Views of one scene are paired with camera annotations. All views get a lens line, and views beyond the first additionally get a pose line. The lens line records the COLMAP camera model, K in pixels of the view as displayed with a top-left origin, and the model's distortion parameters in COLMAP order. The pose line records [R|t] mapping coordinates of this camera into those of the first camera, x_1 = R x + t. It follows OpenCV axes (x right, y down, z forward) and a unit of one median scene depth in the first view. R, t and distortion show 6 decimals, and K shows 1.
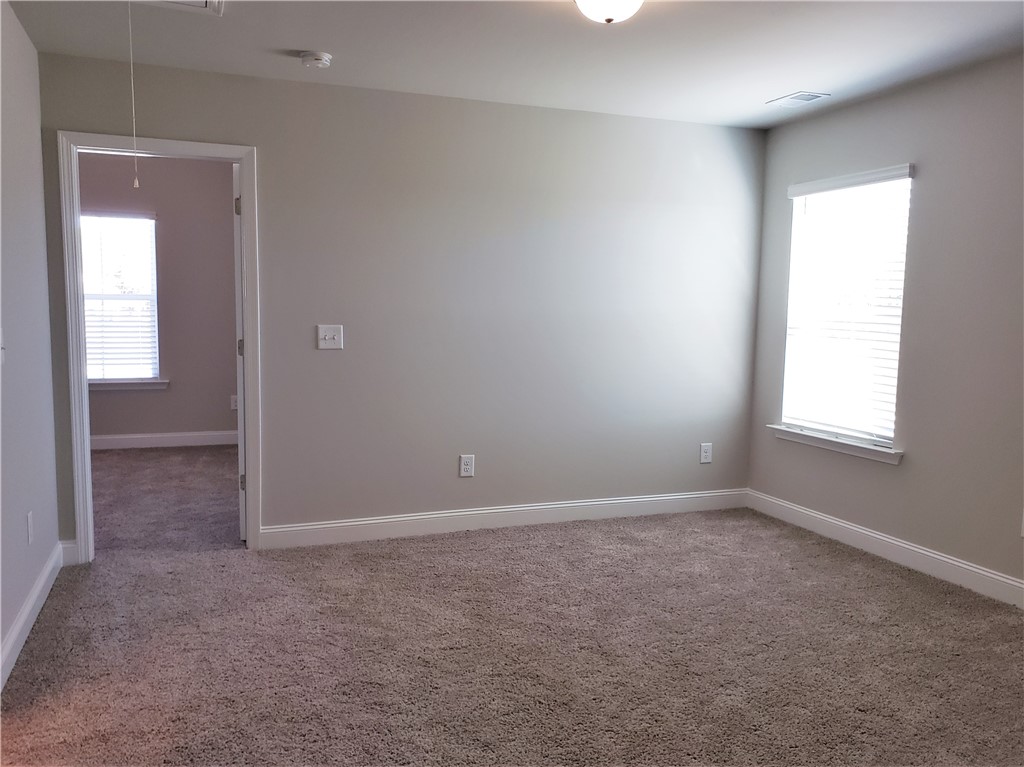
lens RADIAL K [[829.8, 0, 510.8], [0, 829.8, 393.7], [0, 0, 1]] dist [0.112104, -0.201368]
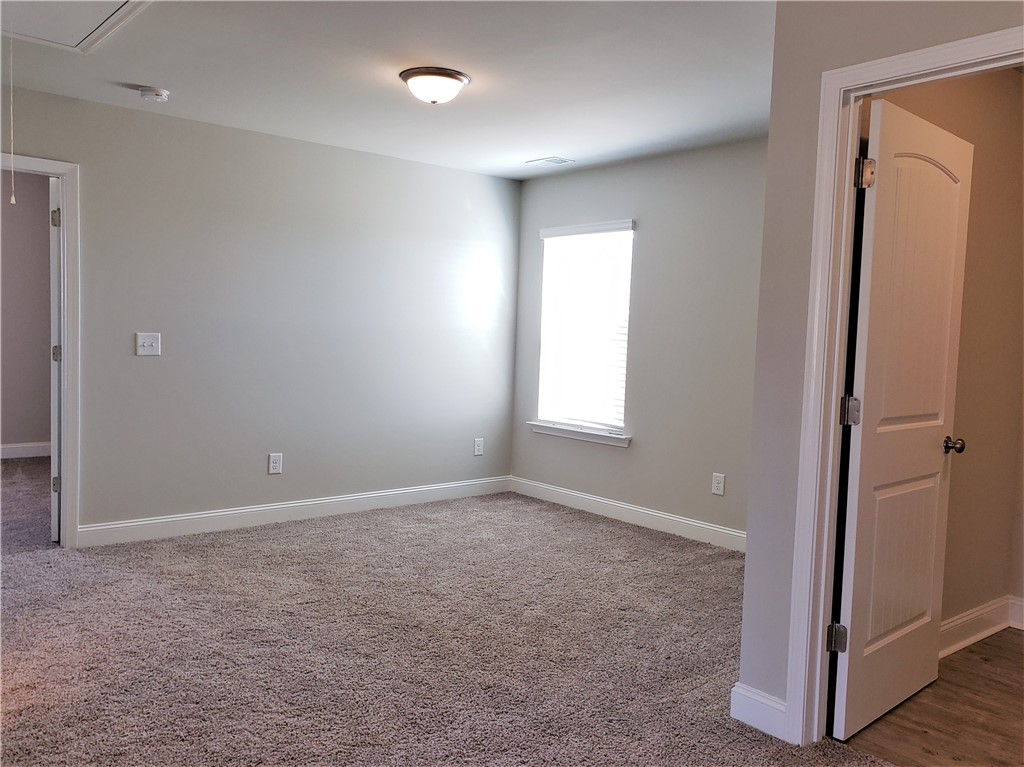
lens RADIAL K [[829.8, 0, 510.8], [0, 829.8, 393.7], [0, 0, 1]] dist [0.112104, -0.201368]
pose [[0.945665, -0.007847, 0.325047, -0.134489], [0.015690, 0.999645, -0.021514, 0.026550], [-0.324763, 0.025444, 0.945453, -0.171849]]
